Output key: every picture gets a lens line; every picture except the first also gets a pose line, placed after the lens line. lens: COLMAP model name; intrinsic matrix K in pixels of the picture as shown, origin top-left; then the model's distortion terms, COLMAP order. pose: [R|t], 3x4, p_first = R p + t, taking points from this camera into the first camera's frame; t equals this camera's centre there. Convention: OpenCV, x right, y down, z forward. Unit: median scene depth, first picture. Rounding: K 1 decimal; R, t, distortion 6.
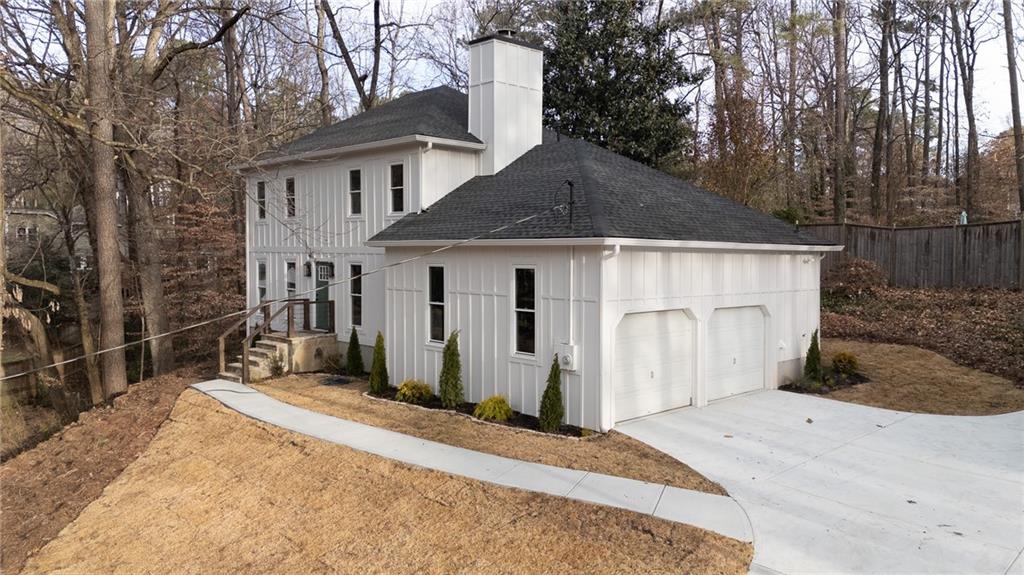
lens RADIAL K [[720.4, 0, 512.0], [0, 720.4, 287.5], [0, 0, 1]] dist [-0.000367, 0.000089]
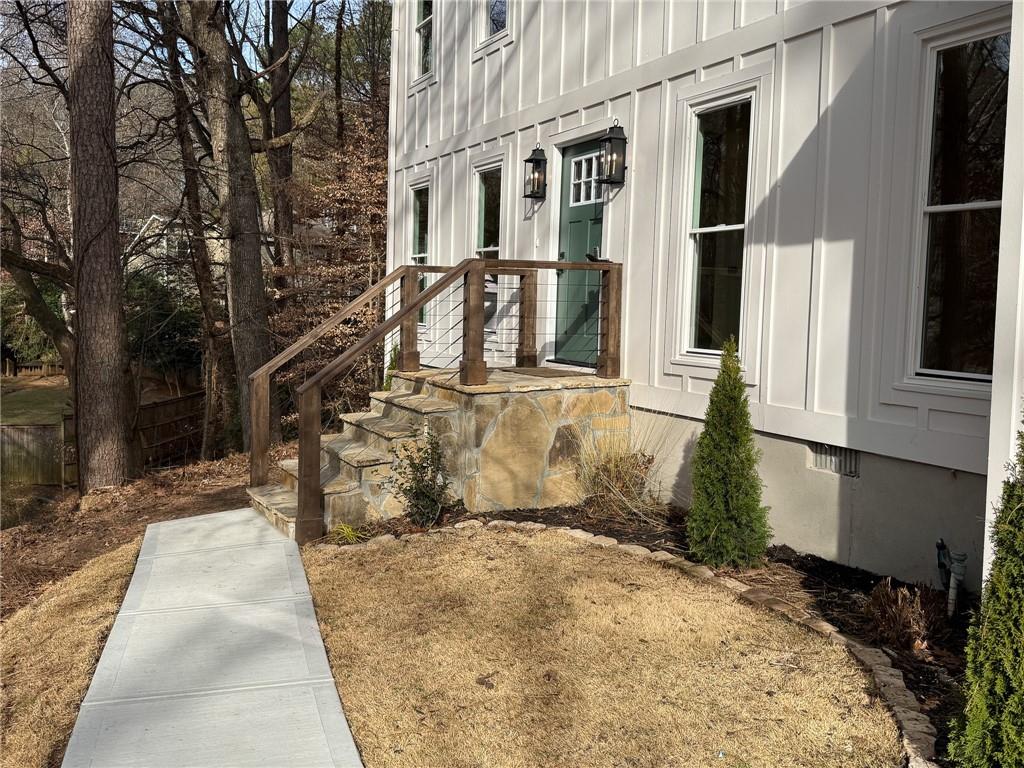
lens RADIAL K [[1059.8, 0, 512.0], [0, 1059.8, 384.0], [0, 0, 1]] dist [0.085848, -0.351068]
pose [[0.953722, 0.055174, -0.295585, -0.159020], [-0.039239, 0.997452, 0.059578, 0.041648], [0.298119, -0.045222, 0.953457, 0.578252]]
